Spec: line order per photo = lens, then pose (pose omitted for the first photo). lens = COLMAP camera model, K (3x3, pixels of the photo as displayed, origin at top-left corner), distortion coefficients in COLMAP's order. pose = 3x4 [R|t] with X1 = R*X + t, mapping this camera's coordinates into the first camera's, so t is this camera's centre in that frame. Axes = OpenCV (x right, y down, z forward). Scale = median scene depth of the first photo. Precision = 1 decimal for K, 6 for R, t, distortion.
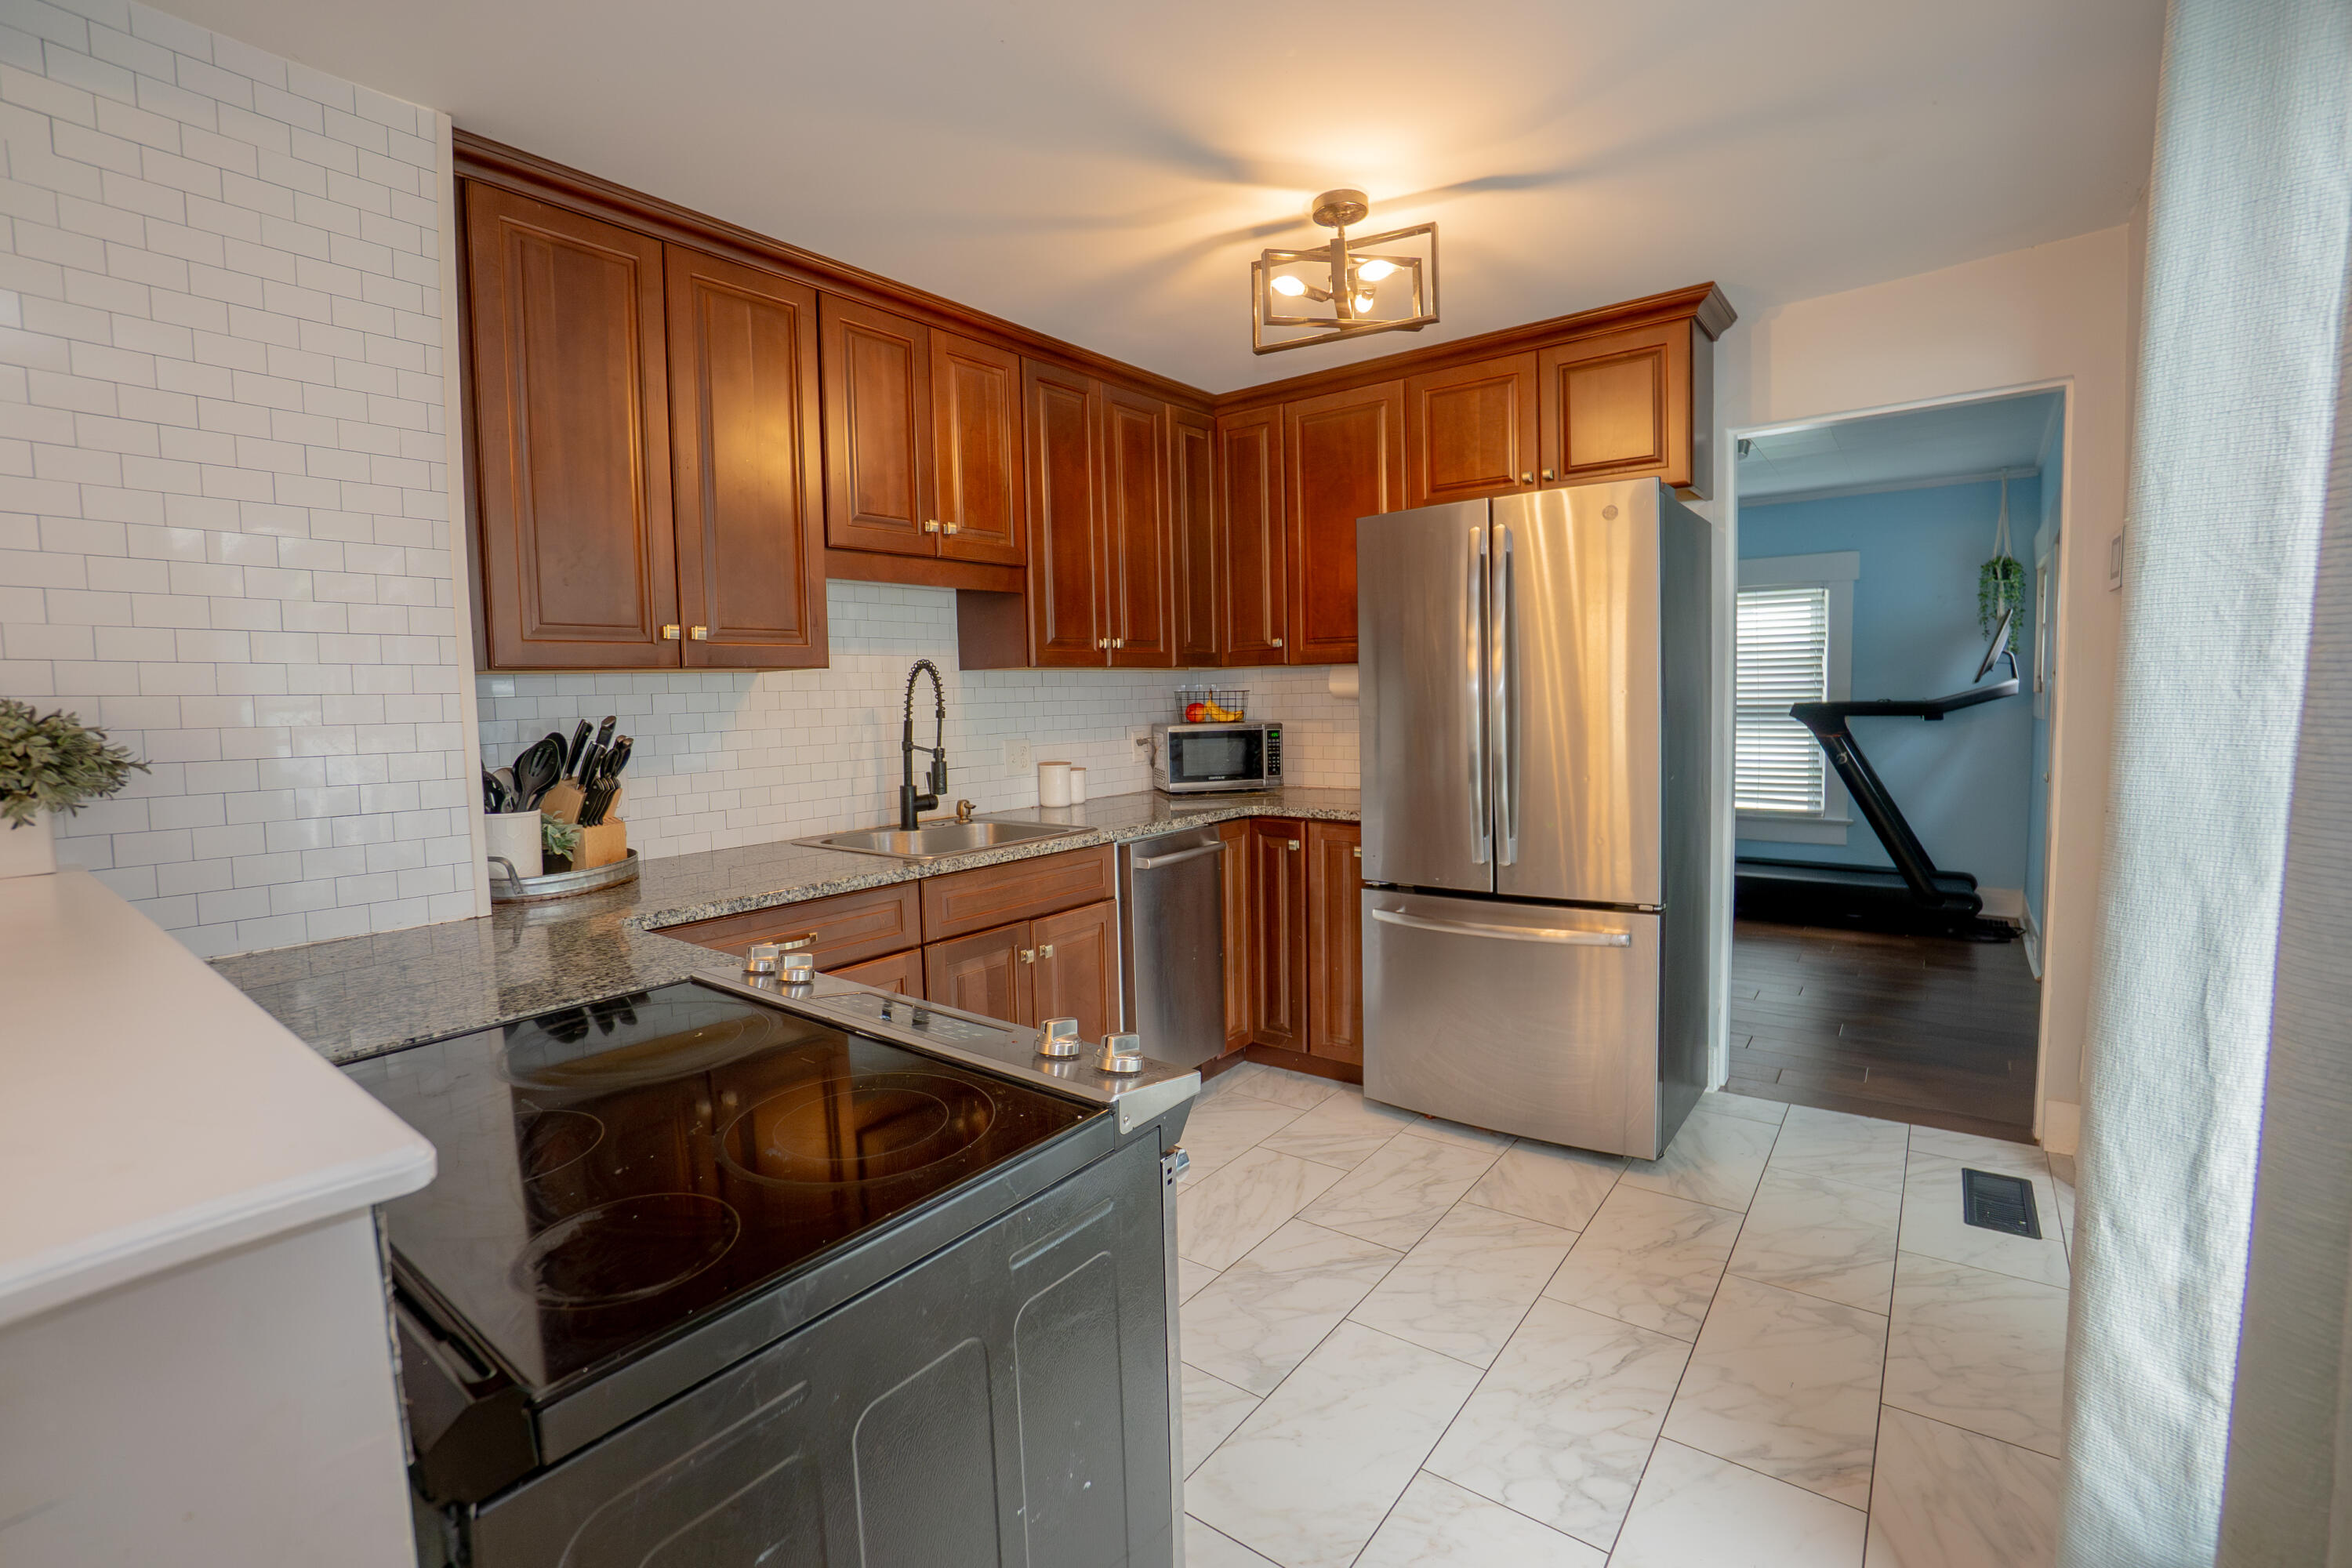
lens RADIAL K [[1047.2, 0, 1150.3], [0, 1047.2, 769.0], [0, 0, 1]] dist [-0.060505, 0.021499]
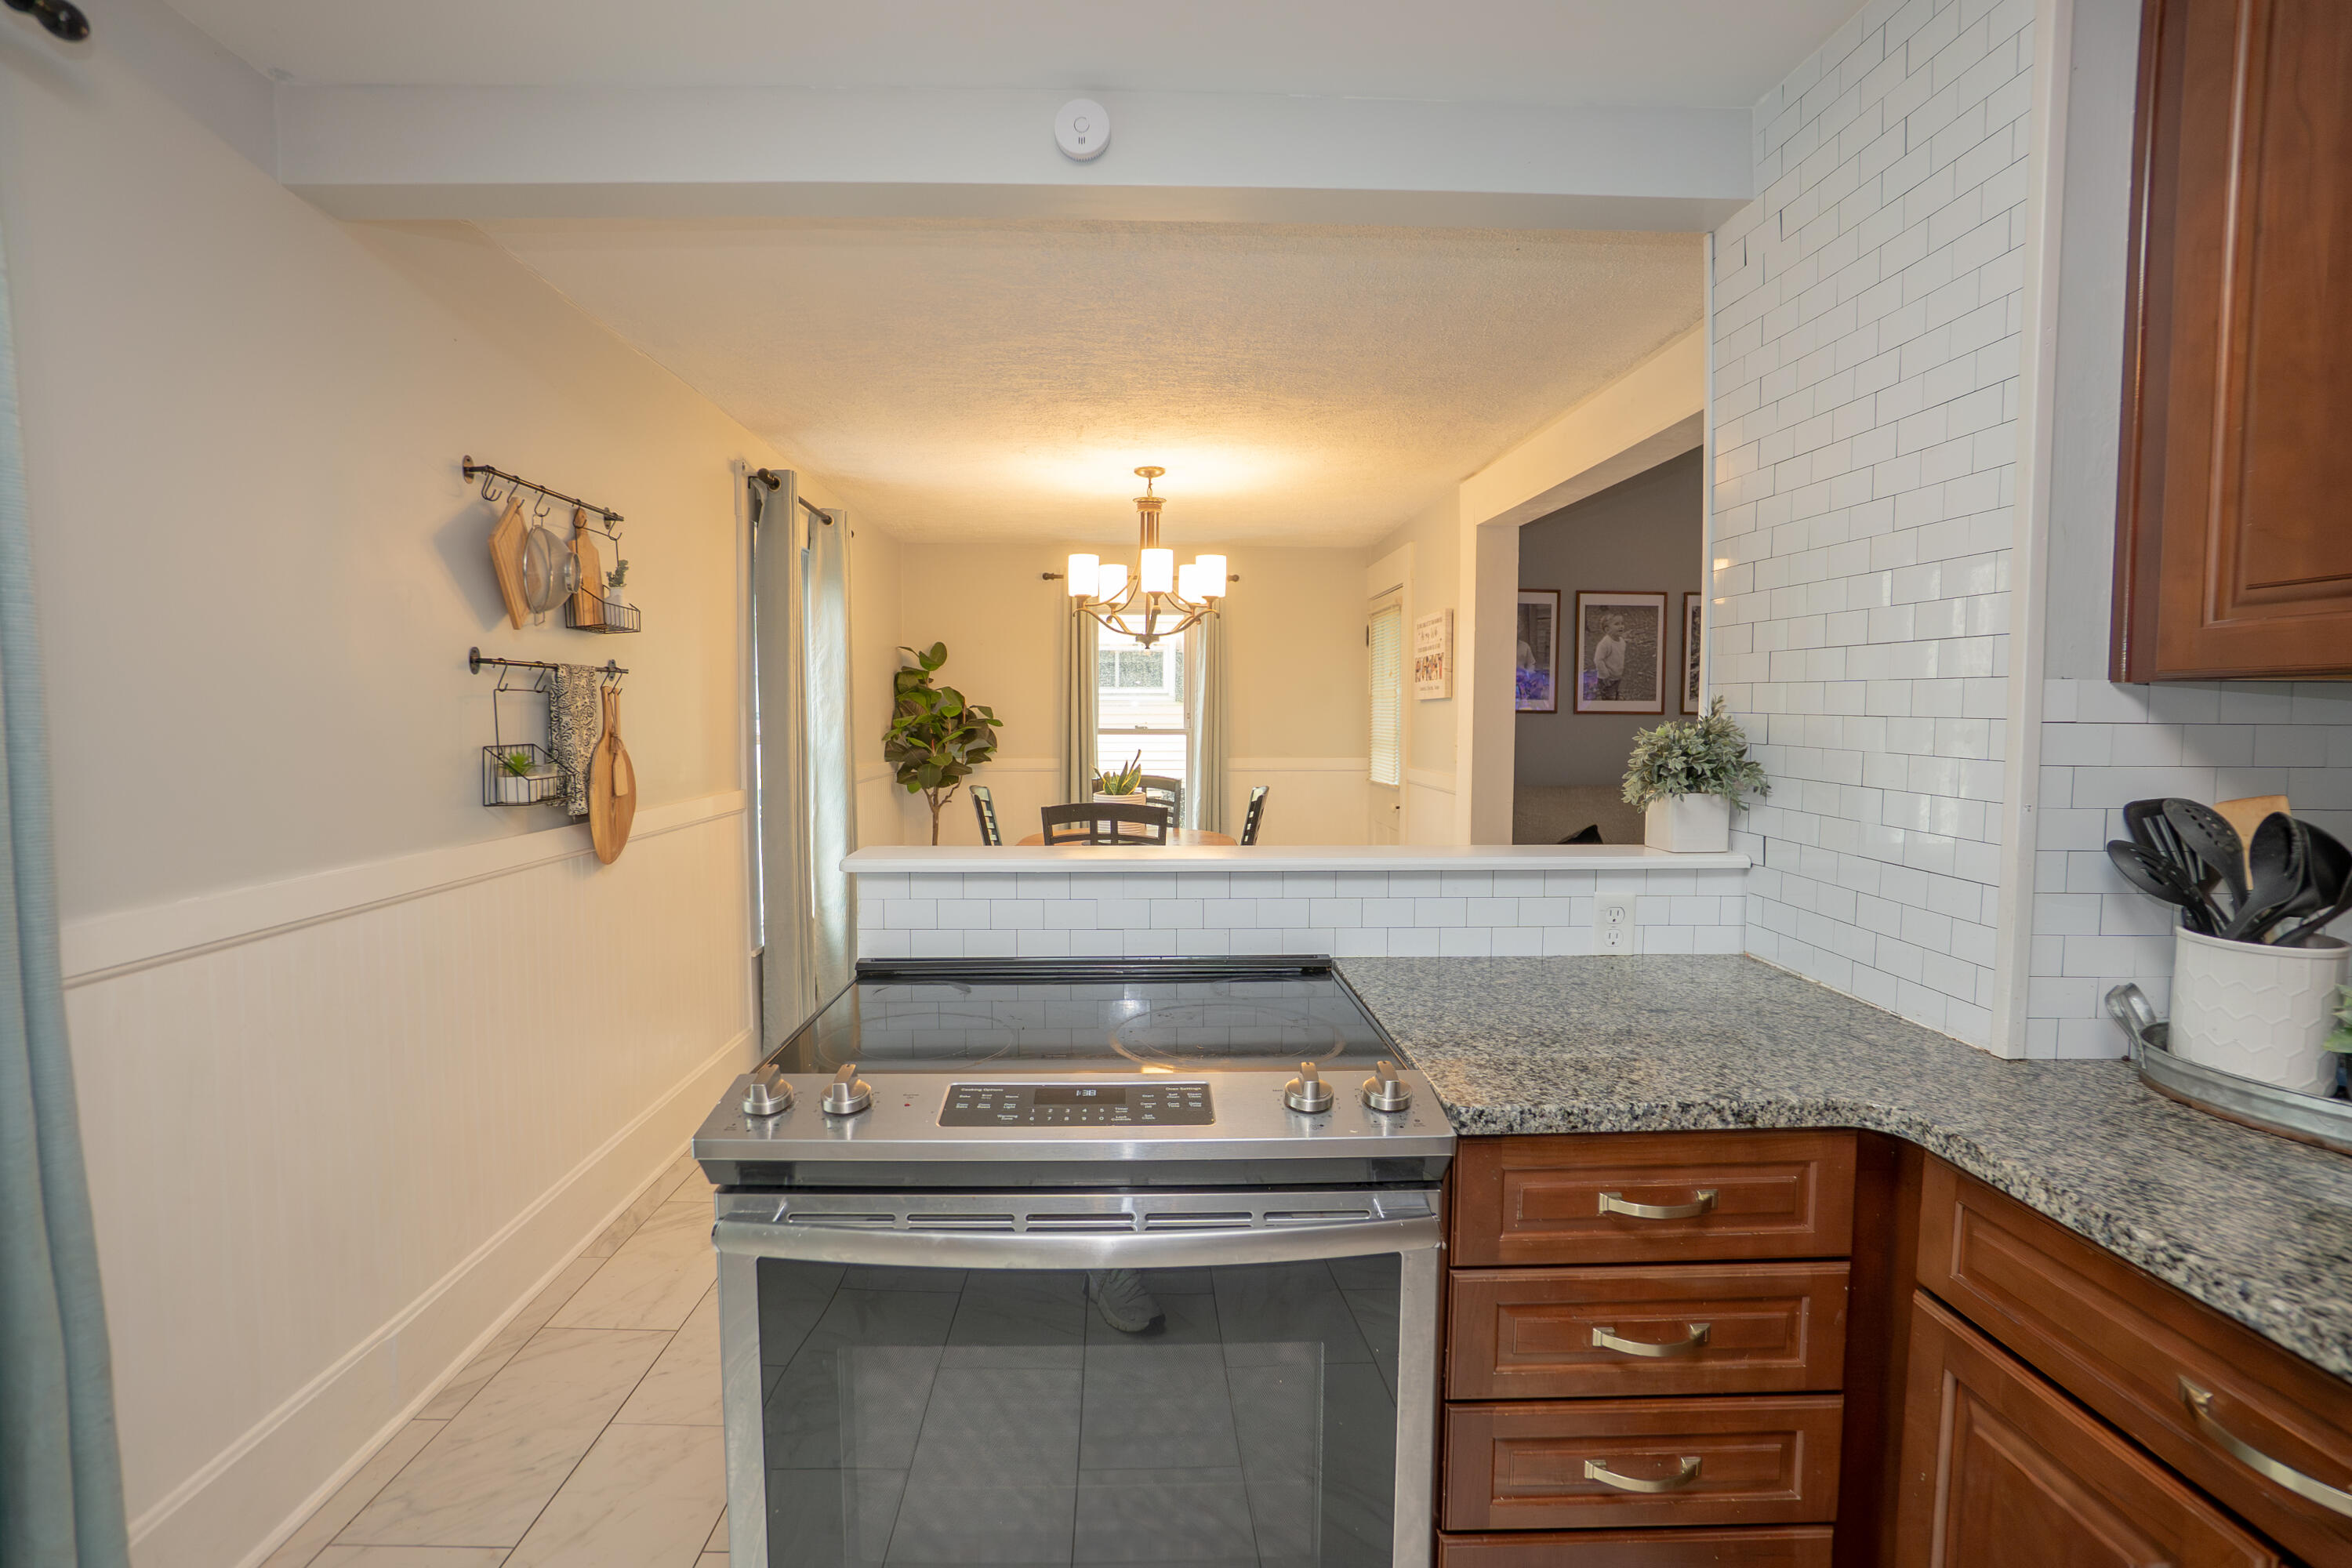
lens RADIAL K [[1047.2, 0, 1150.3], [0, 1047.2, 769.0], [0, 0, 1]] dist [-0.060505, 0.021499]
pose [[-0.775689, 0.056692, -0.628564, 0.203301], [-0.029591, 0.991595, 0.125953, -0.125490], [0.630421, 0.116300, -0.767492, 1.348828]]
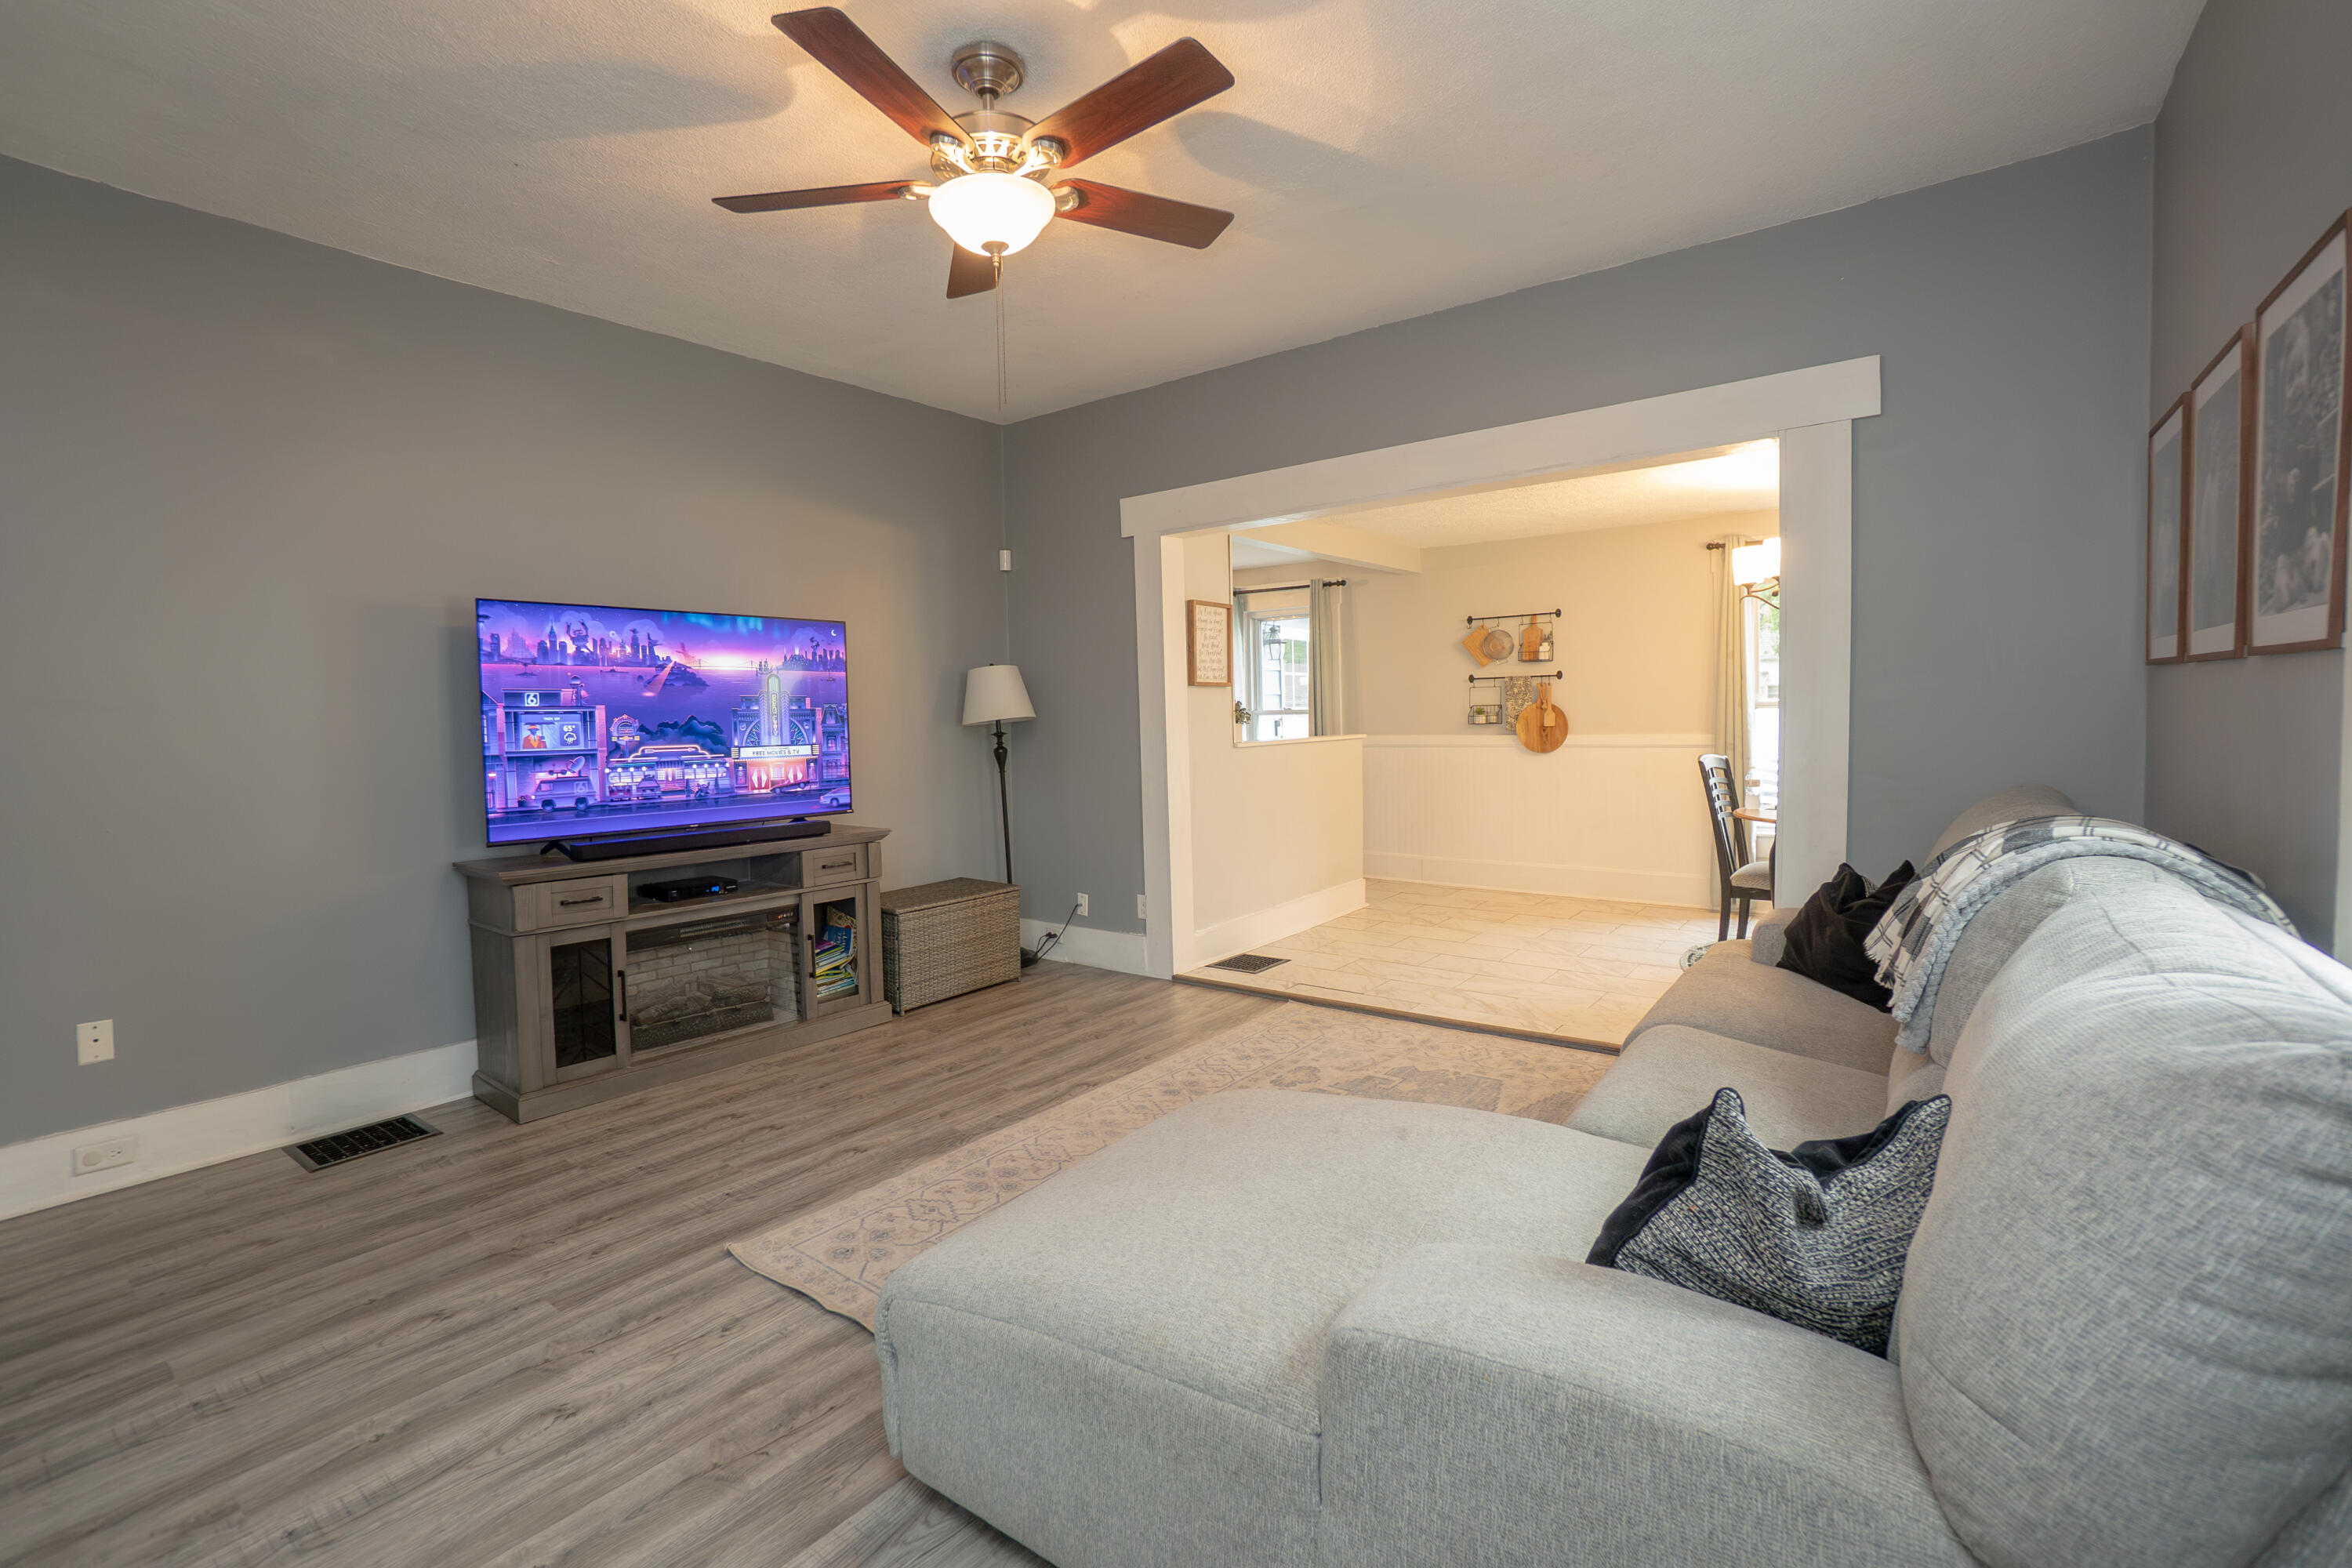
lens RADIAL K [[1047.2, 0, 1150.3], [0, 1047.2, 769.0], [0, 0, 1]] dist [-0.060505, 0.021499]
pose [[0.000859, -0.031278, 0.999510, -4.571548], [0.096380, 0.994860, 0.031049, 0.047749], [-0.995344, 0.096306, 0.003869, 1.117185]]
